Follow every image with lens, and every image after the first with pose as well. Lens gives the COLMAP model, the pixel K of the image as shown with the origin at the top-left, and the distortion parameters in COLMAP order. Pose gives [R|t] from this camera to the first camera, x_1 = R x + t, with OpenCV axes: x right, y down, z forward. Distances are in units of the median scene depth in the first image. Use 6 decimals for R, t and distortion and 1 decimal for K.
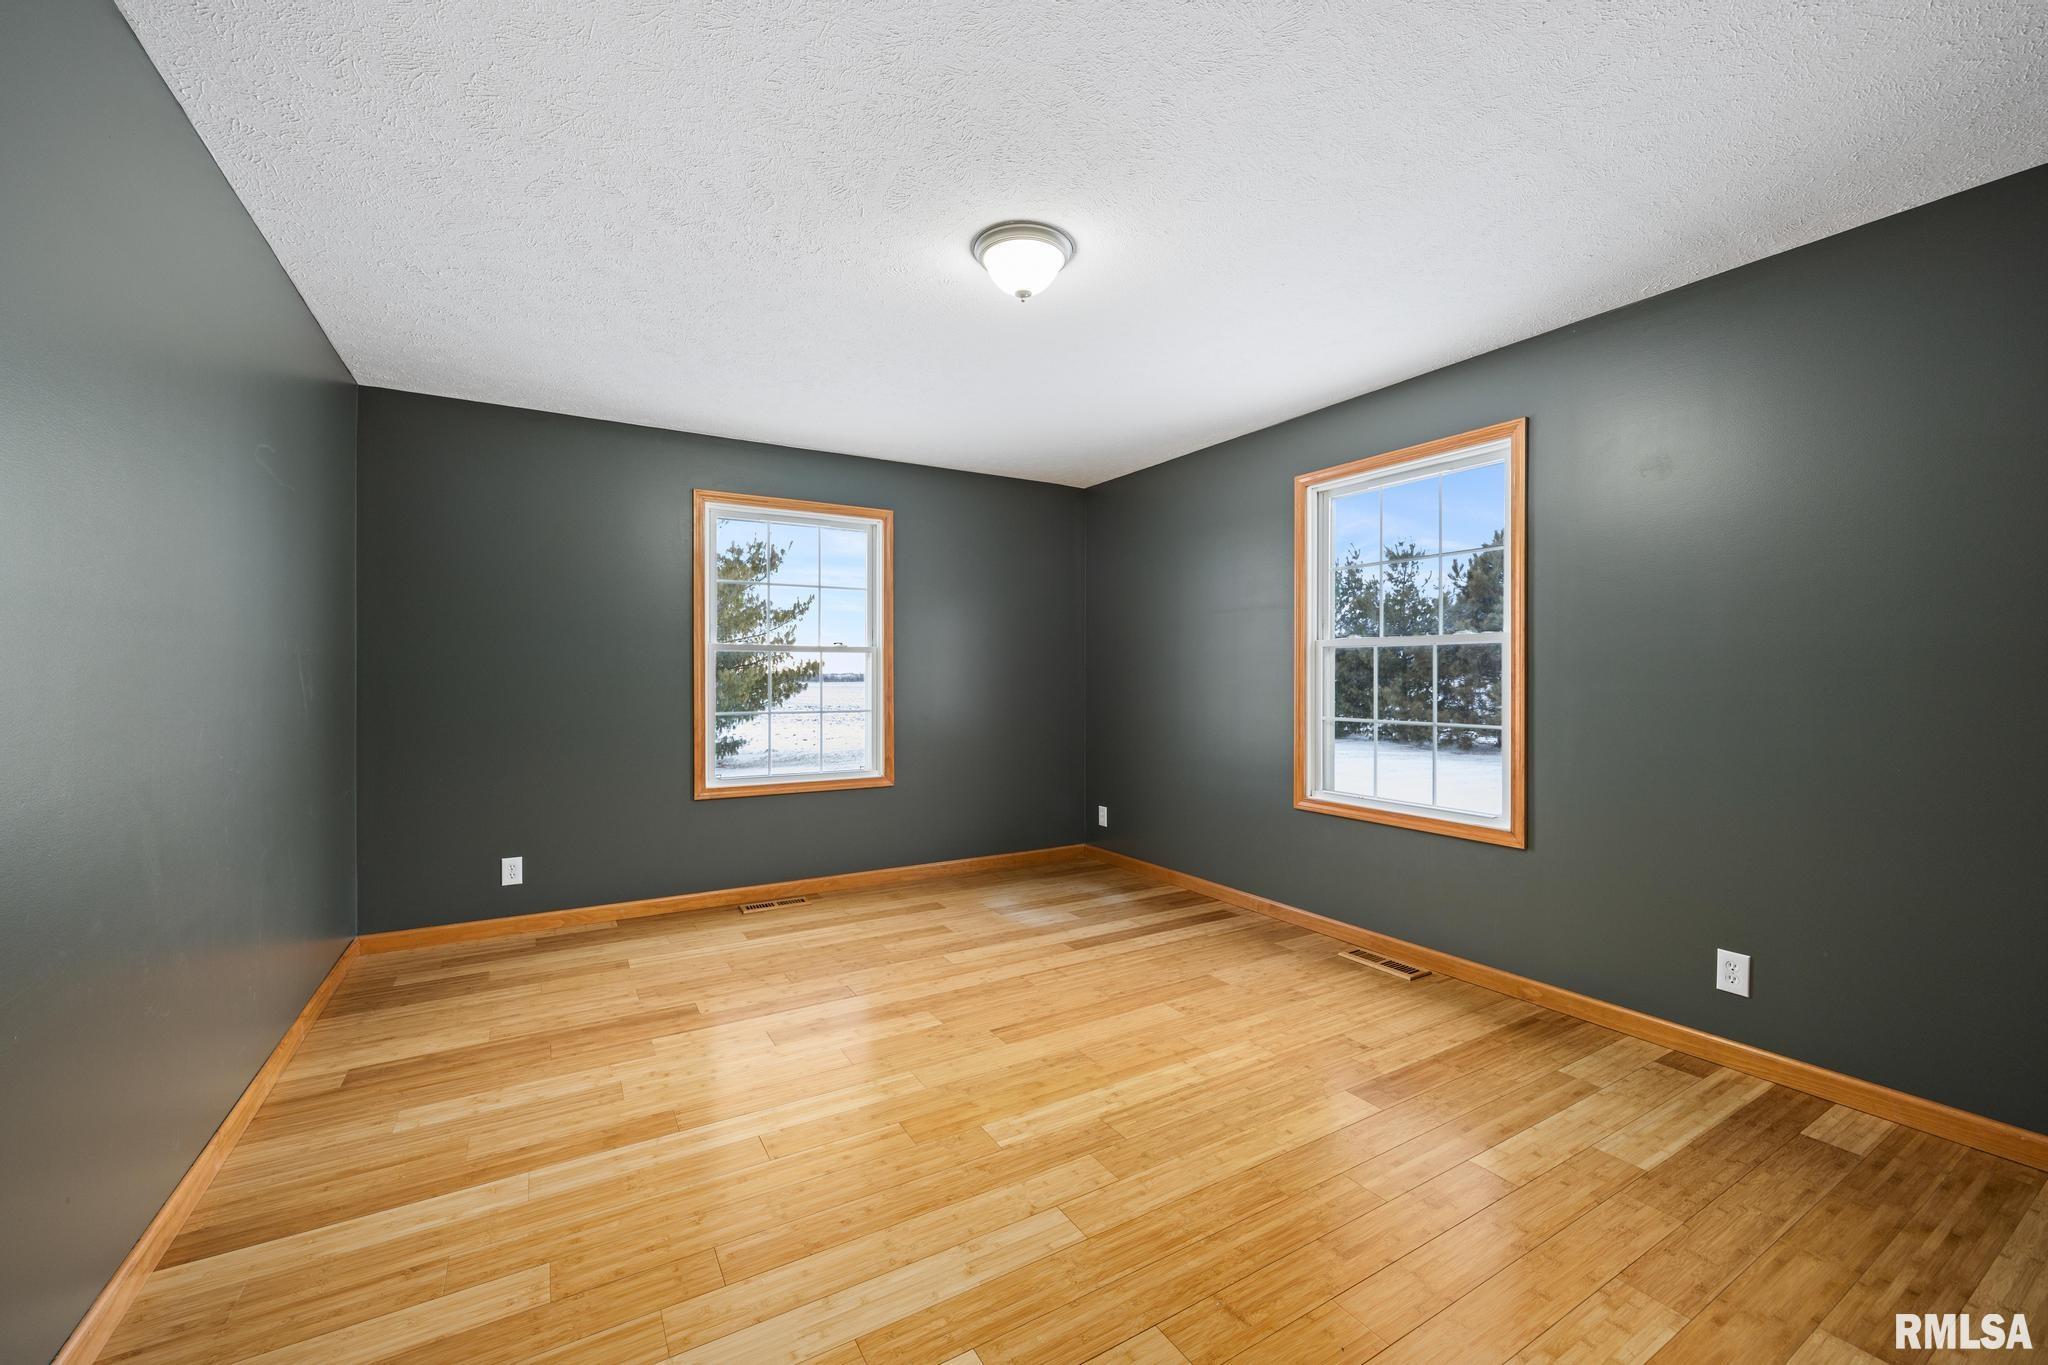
lens RADIAL K [[822.7, 0, 1025.0], [0, 822.7, 678.0], [0, 0, 1]] dist [0.002169, -0.000106]
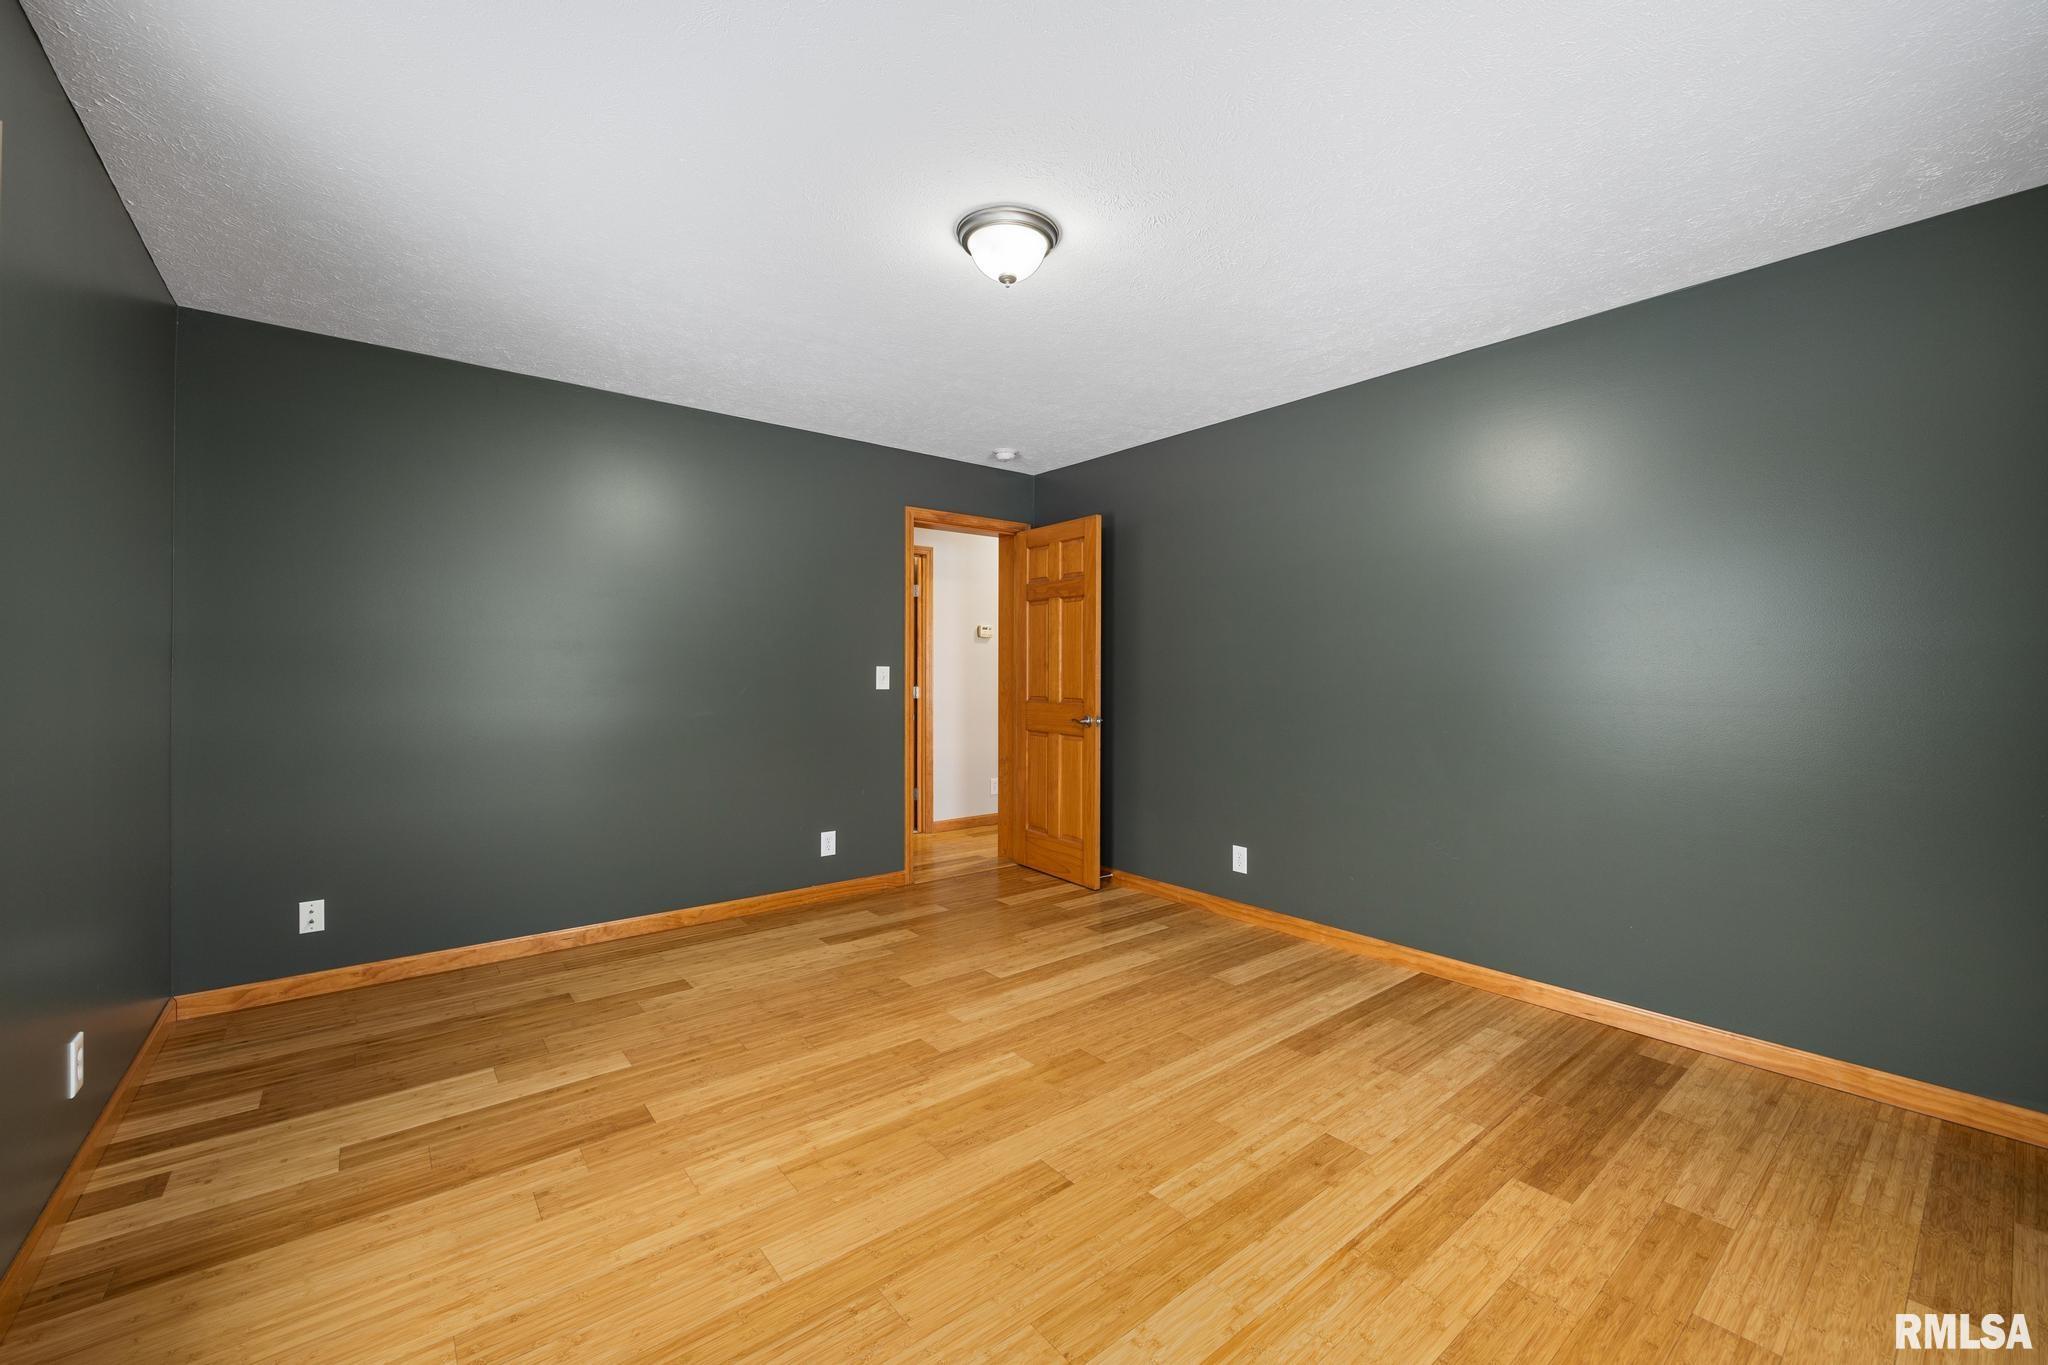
lens RADIAL K [[822.7, 0, 1026.4], [0, 822.7, 677.2], [0, 0, 1]] dist [0.002169, -0.000106]
pose [[-0.989947, 0.002161, -0.141423, 0.107631], [0.000888, 0.999959, 0.009067, -0.004306], [0.141437, 0.008850, -0.989908, 1.940319]]
